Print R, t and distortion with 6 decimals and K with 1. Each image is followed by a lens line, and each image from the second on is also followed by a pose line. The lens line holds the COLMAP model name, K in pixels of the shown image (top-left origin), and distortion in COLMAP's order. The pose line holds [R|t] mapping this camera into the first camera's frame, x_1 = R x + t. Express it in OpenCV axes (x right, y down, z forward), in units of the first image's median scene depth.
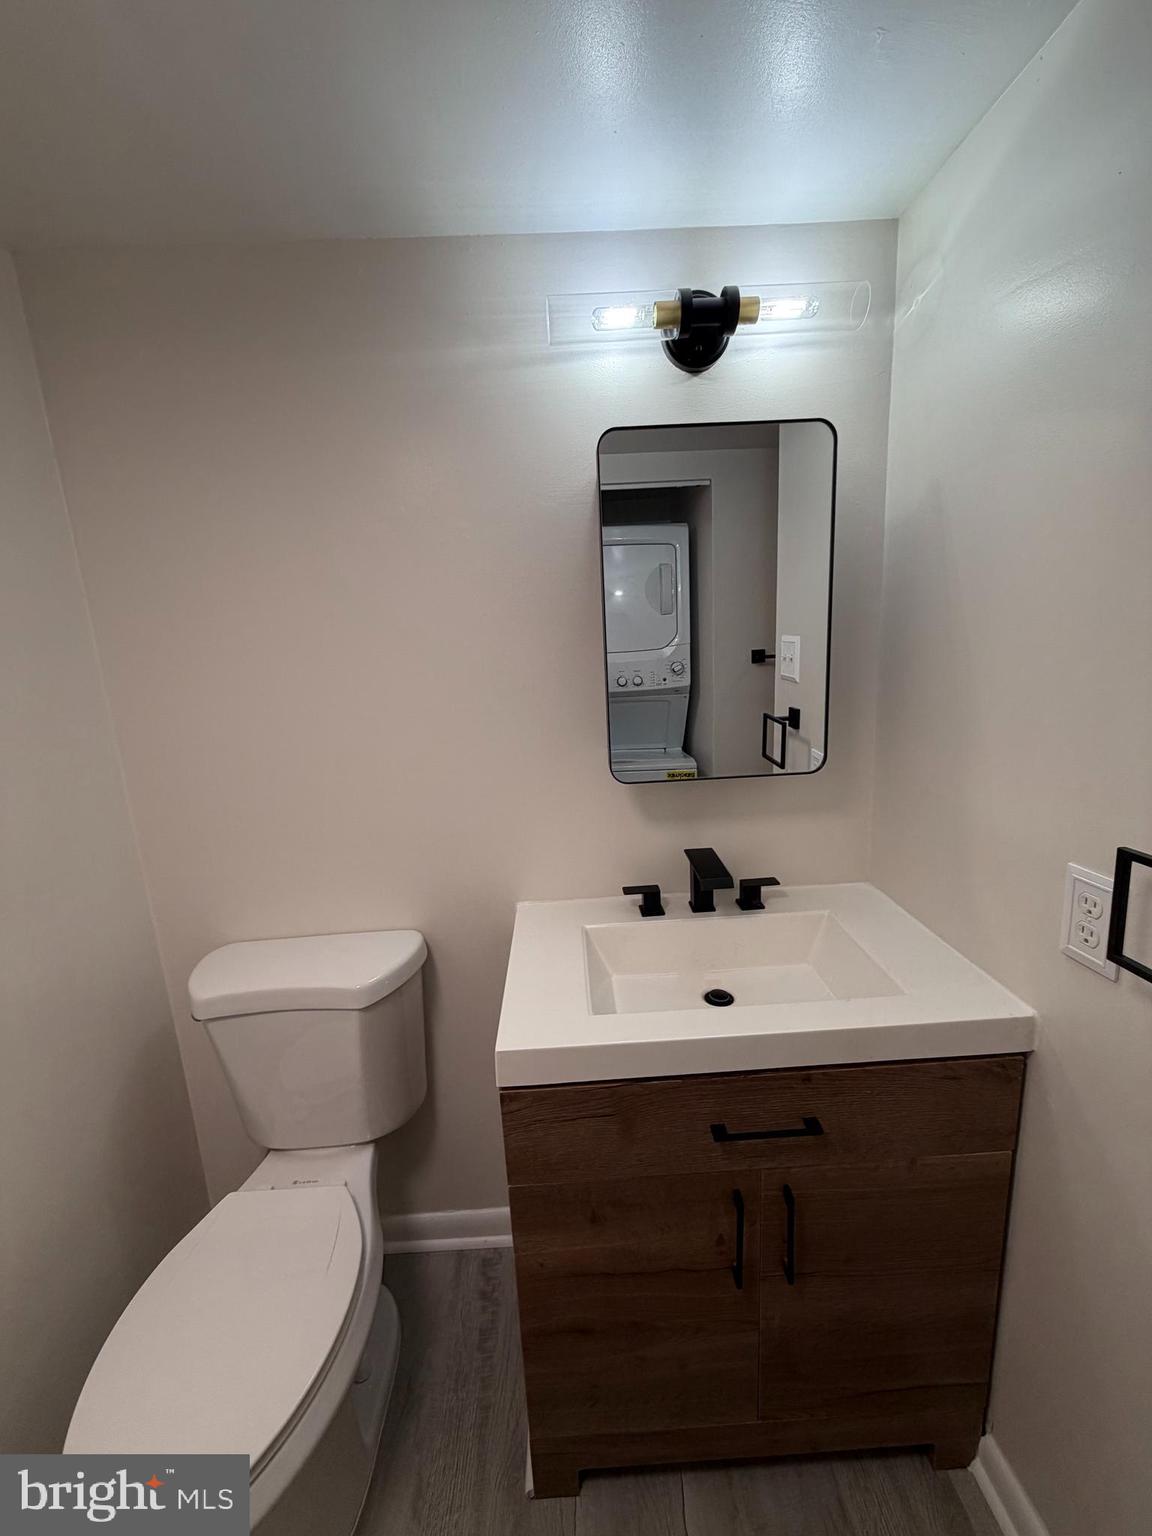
lens RADIAL K [[613.8, 0, 577.1], [0, 613.8, 764.4], [0, 0, 1]] dist [-0.000240, -0.000166]
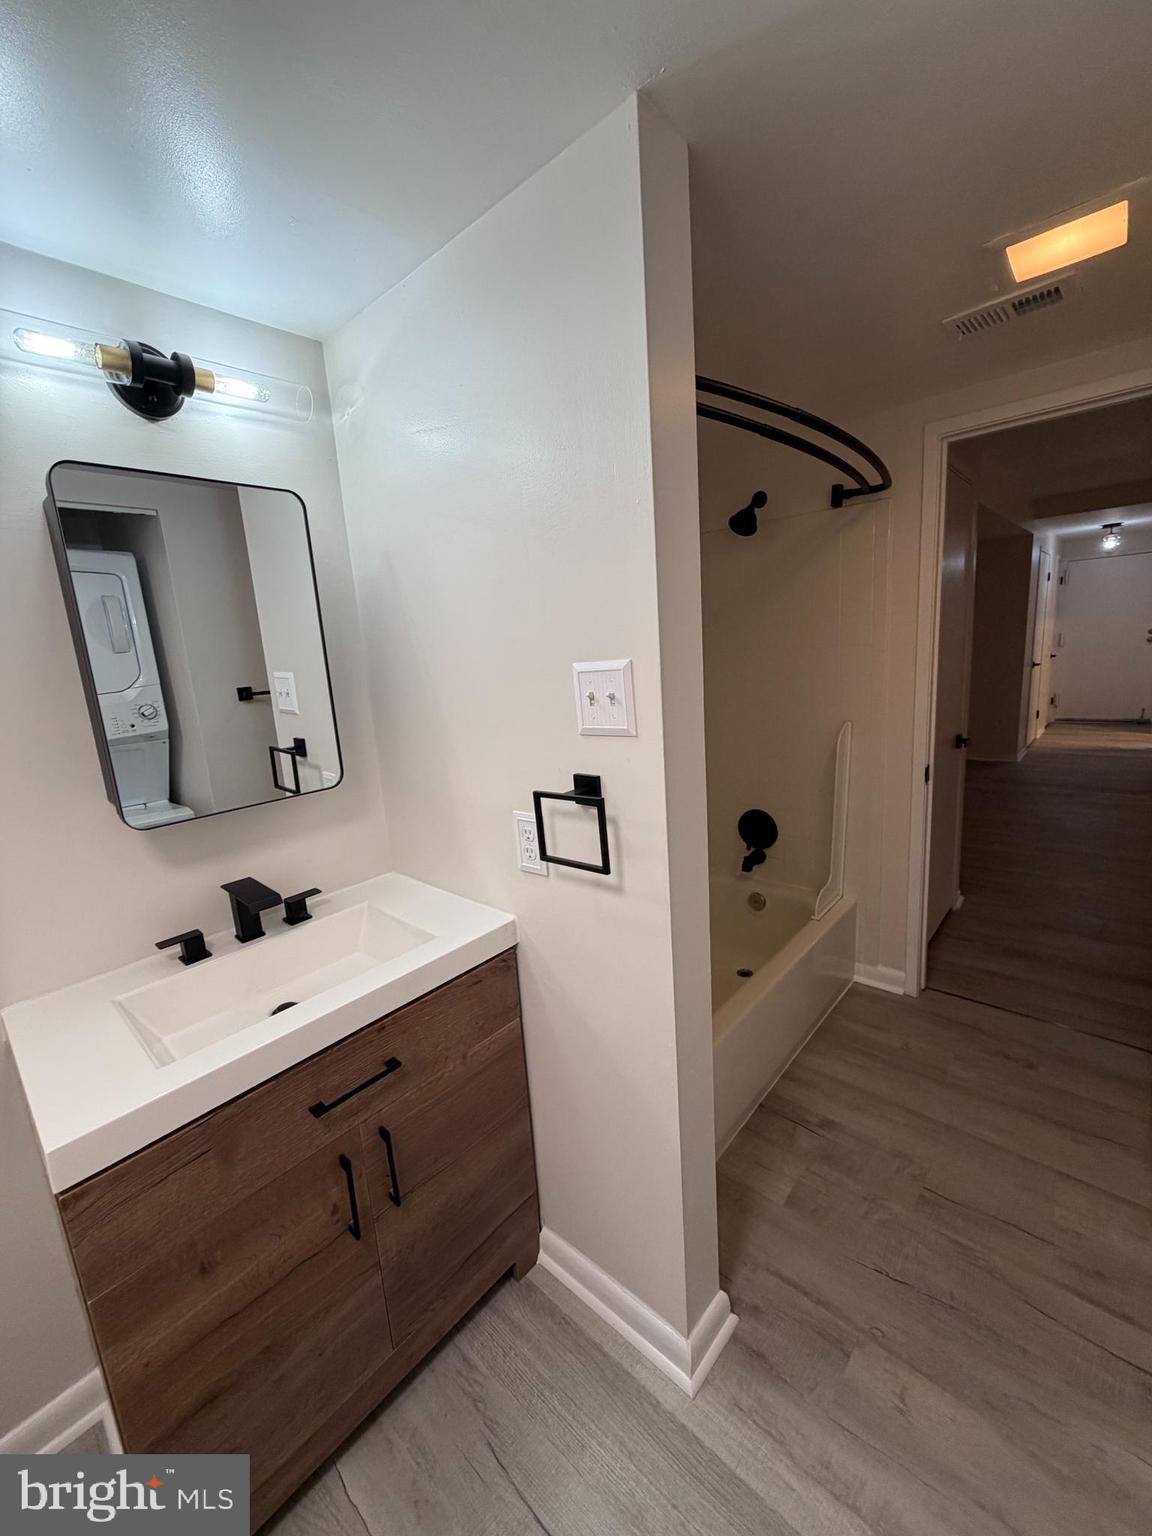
lens RADIAL K [[613.8, 0, 577.1], [0, 613.8, 764.4], [0, 0, 1]] dist [-0.000240, -0.000166]
pose [[0.693286, -0.134579, 0.707985, -0.123279], [0.174124, 0.984583, 0.016647, 0.033409], [-0.699311, 0.111736, 0.706031, -0.160543]]
